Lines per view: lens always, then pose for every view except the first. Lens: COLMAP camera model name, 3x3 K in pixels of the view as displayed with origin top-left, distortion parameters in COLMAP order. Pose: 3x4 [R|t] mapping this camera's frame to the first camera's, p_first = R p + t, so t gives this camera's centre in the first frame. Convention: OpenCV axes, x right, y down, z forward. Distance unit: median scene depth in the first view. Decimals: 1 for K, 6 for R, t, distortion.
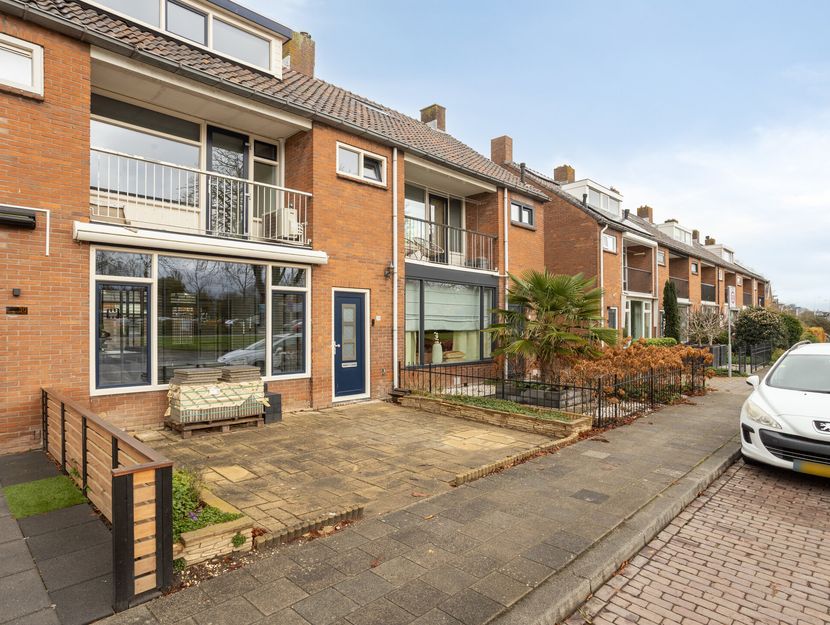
lens RADIAL K [[498.4, 0, 438.2], [0, 498.4, 320.8], [0, 0, 1]] dist [-0.056115, 0.028127]
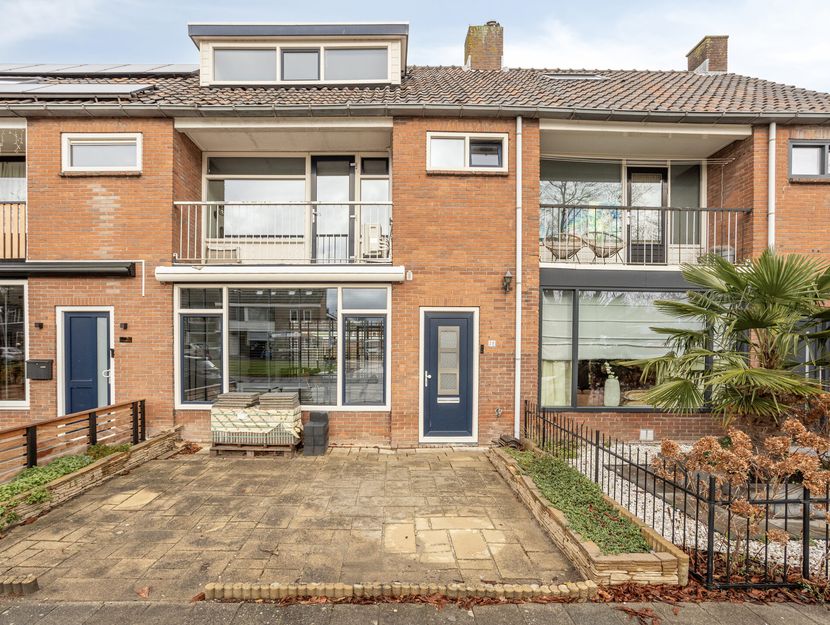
lens RADIAL K [[479.6, 0, 402.7], [0, 479.6, 356.0], [0, 0, 1]] dist [-0.049970, 0.023031]
pose [[0.679158, 0.014229, -0.733854, 0.390326], [0.002343, 0.999765, 0.021553, -0.001898], [0.733988, -0.016357, 0.678965, 0.449384]]
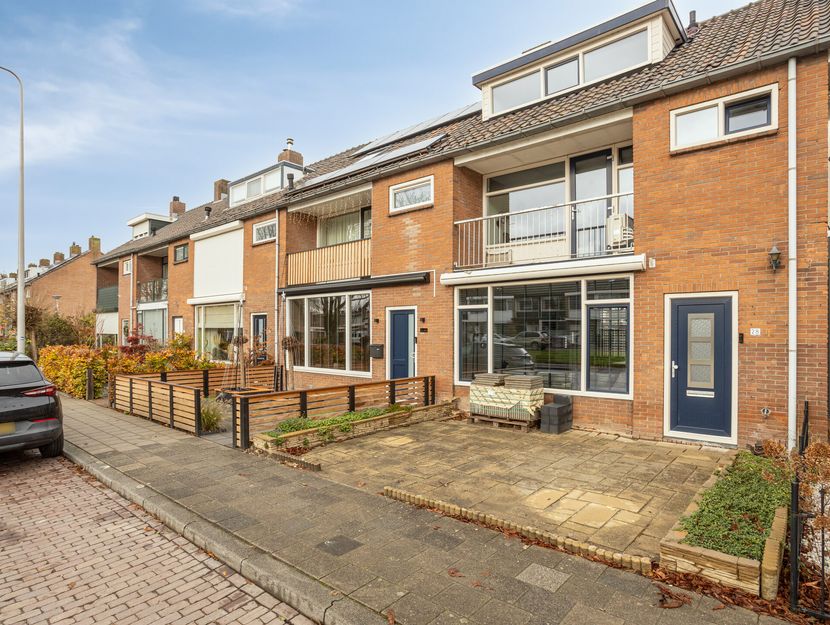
lens RADIAL K [[498.4, 0, 391.7], [0, 498.4, 329.1], [0, 0, 1]] dist [-0.056115, 0.028127]
pose [[-0.011994, -0.009144, -0.999886, 0.633011], [0.004937, 0.999945, -0.009204, -0.005789], [0.999916, -0.005046, -0.011949, 0.598317]]
